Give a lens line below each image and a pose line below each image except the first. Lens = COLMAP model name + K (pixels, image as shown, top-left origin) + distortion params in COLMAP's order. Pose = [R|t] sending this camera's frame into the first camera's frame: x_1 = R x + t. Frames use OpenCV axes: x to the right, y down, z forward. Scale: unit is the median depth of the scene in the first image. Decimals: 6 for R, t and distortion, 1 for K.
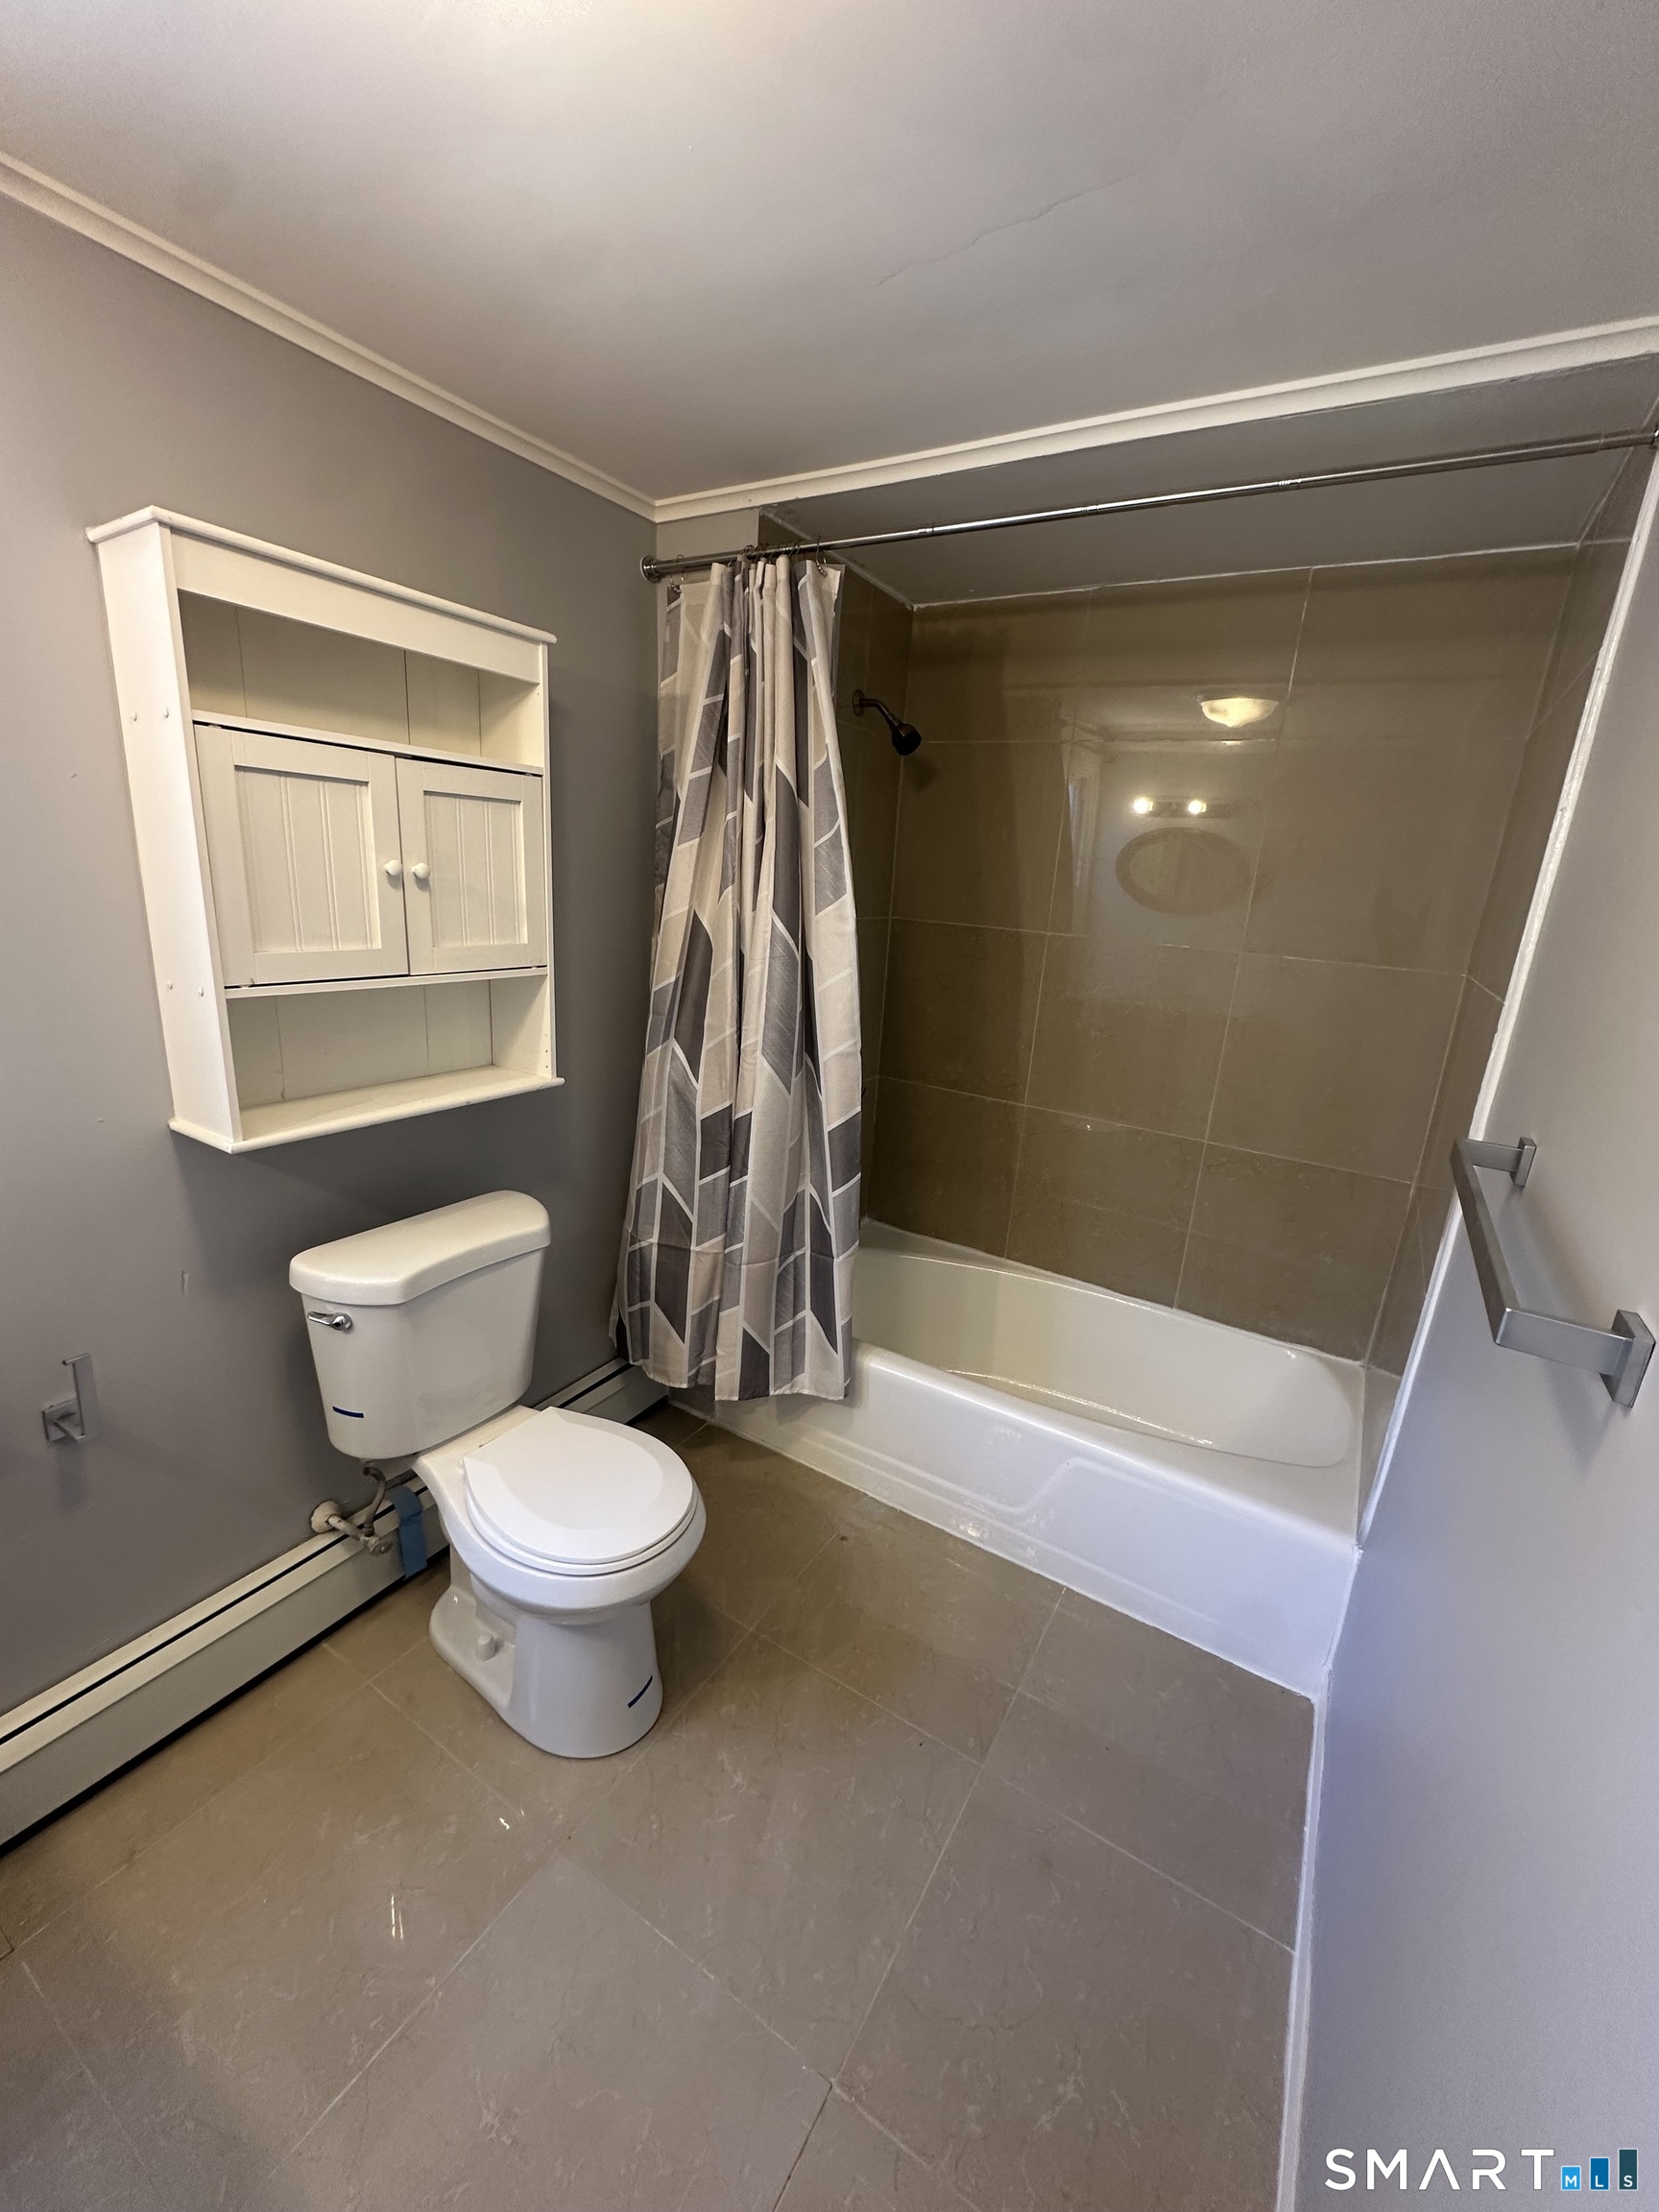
lens RADIAL K [[885.9, 0, 831.8], [0, 885.9, 1103.7], [0, 0, 1]] dist [-0.000285, 0.000225]
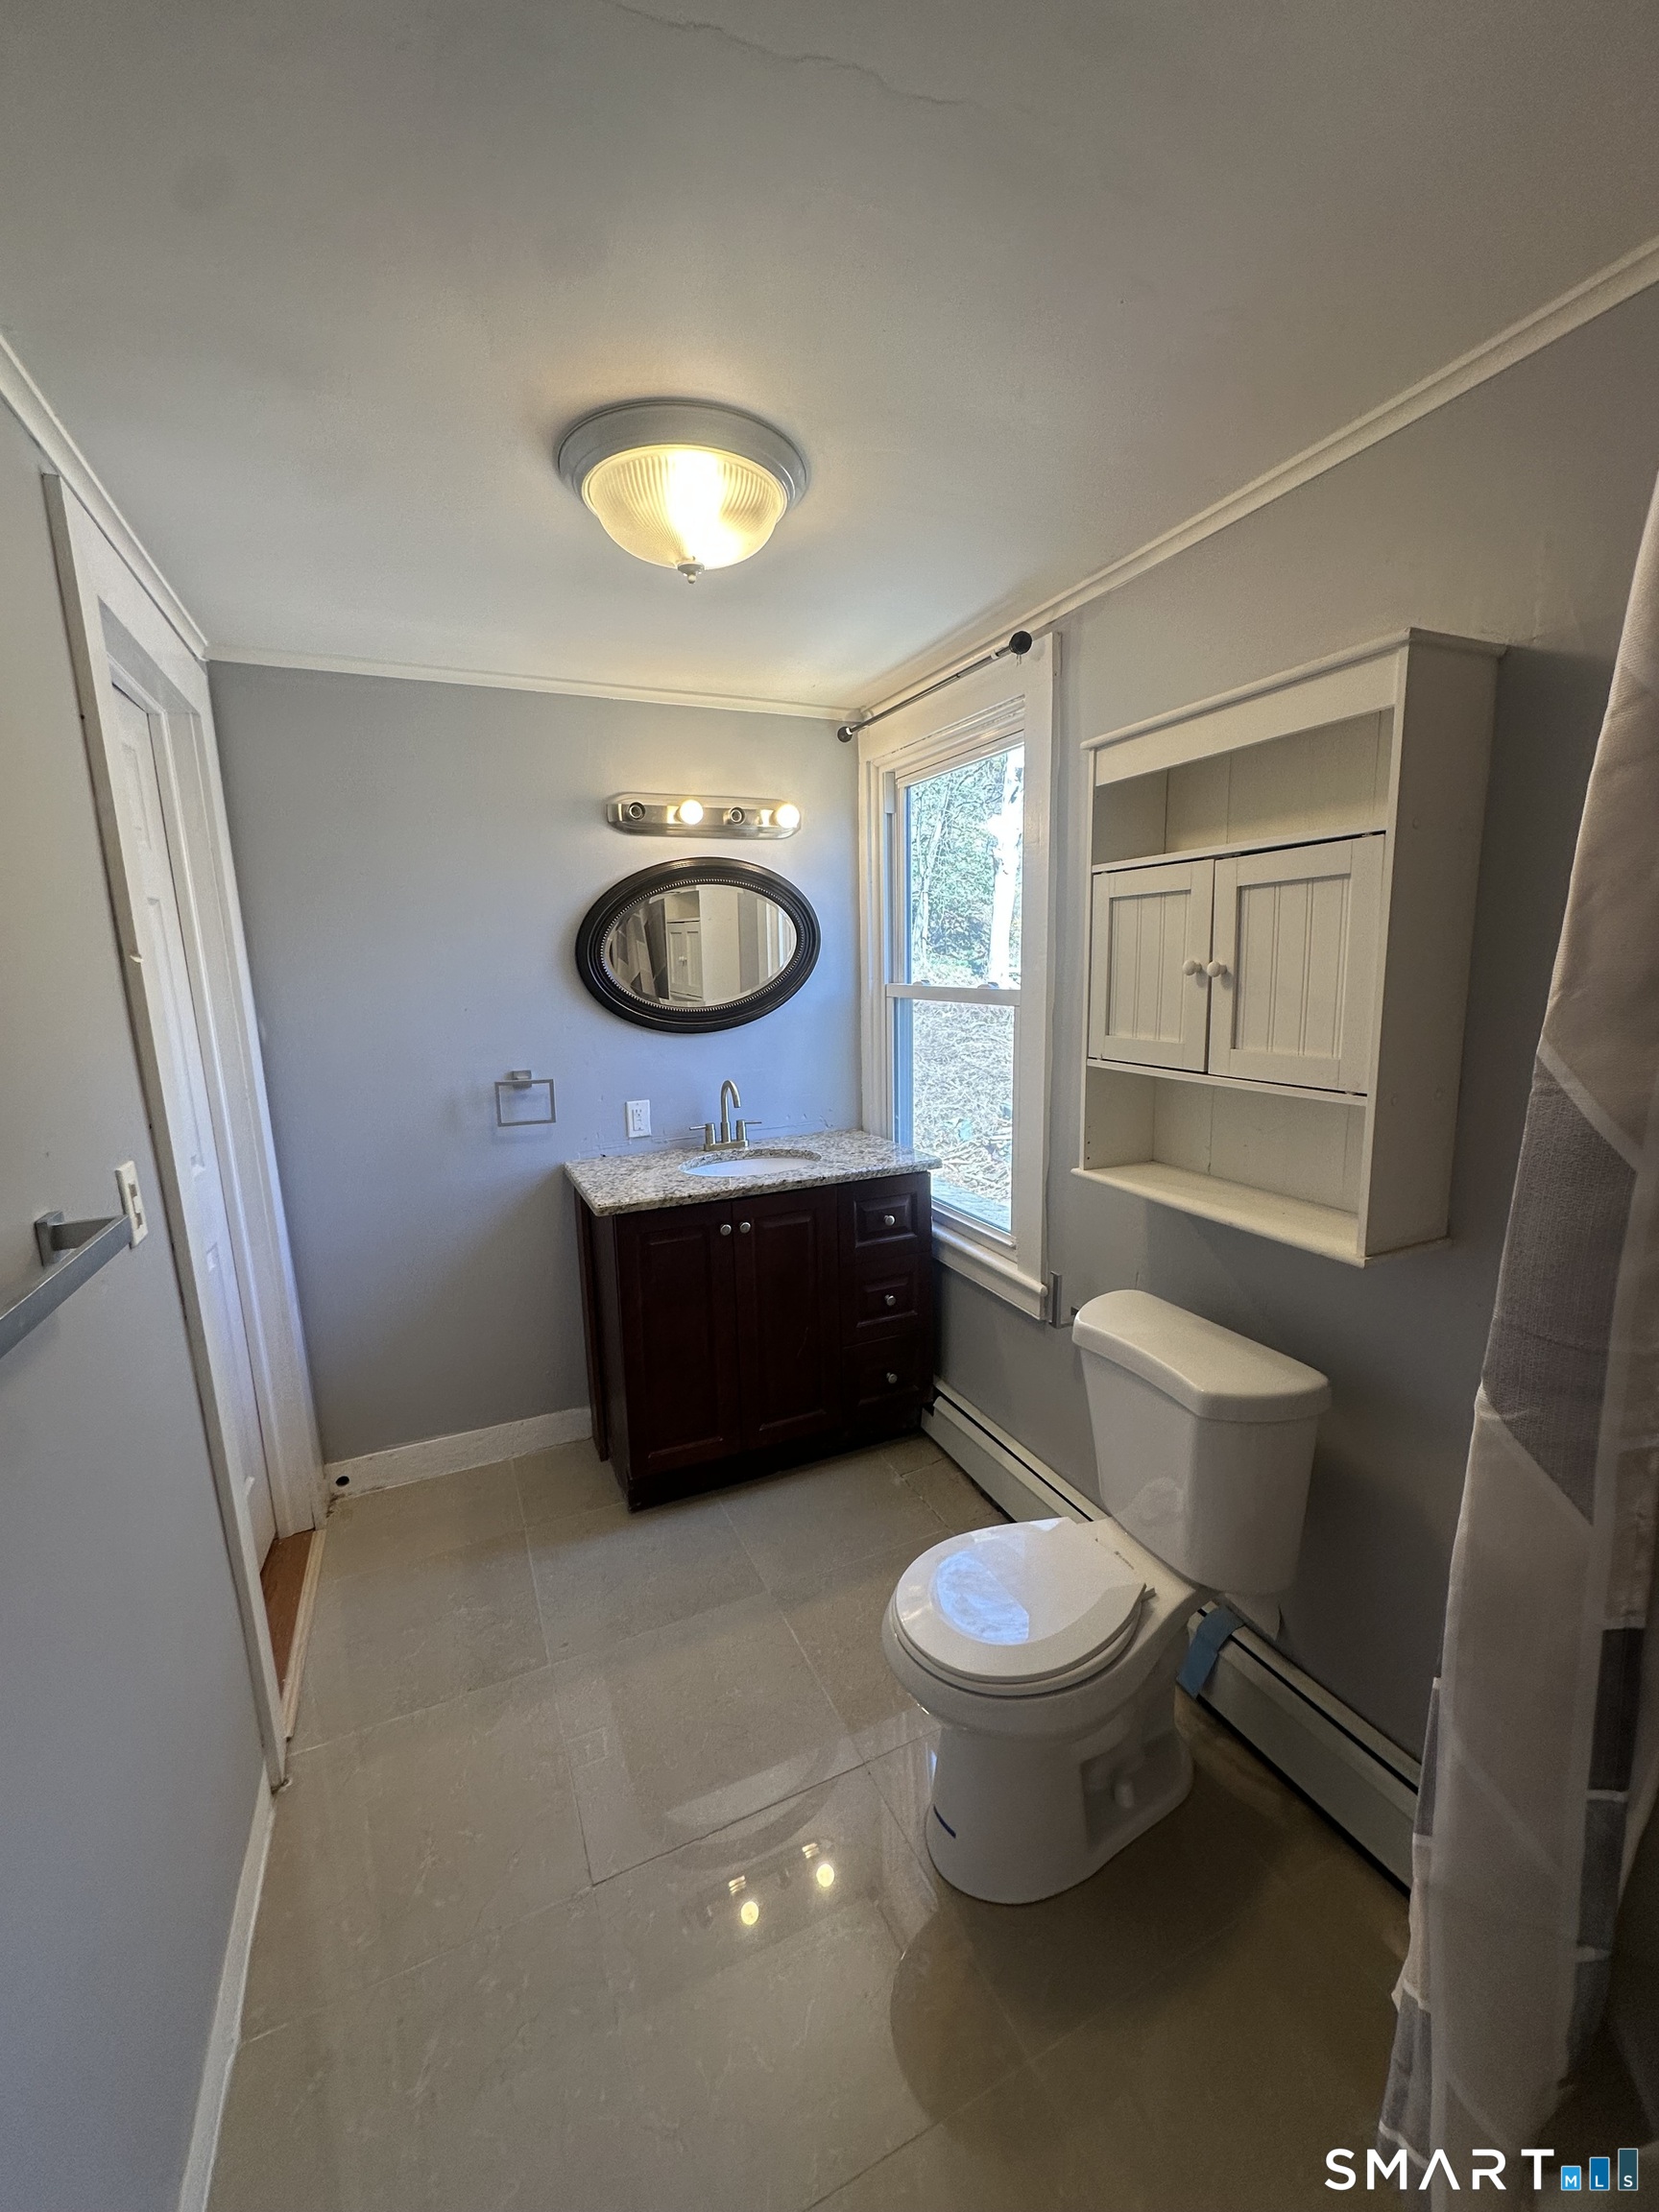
lens RADIAL K [[885.9, 0, 831.8], [0, 885.9, 1103.7], [0, 0, 1]] dist [-0.000285, 0.000225]
pose [[-0.559956, 0.084443, -0.824208, 0.560688], [-0.221861, 0.943181, 0.247362, -0.259362], [0.798265, 0.321372, -0.509405, 1.154546]]
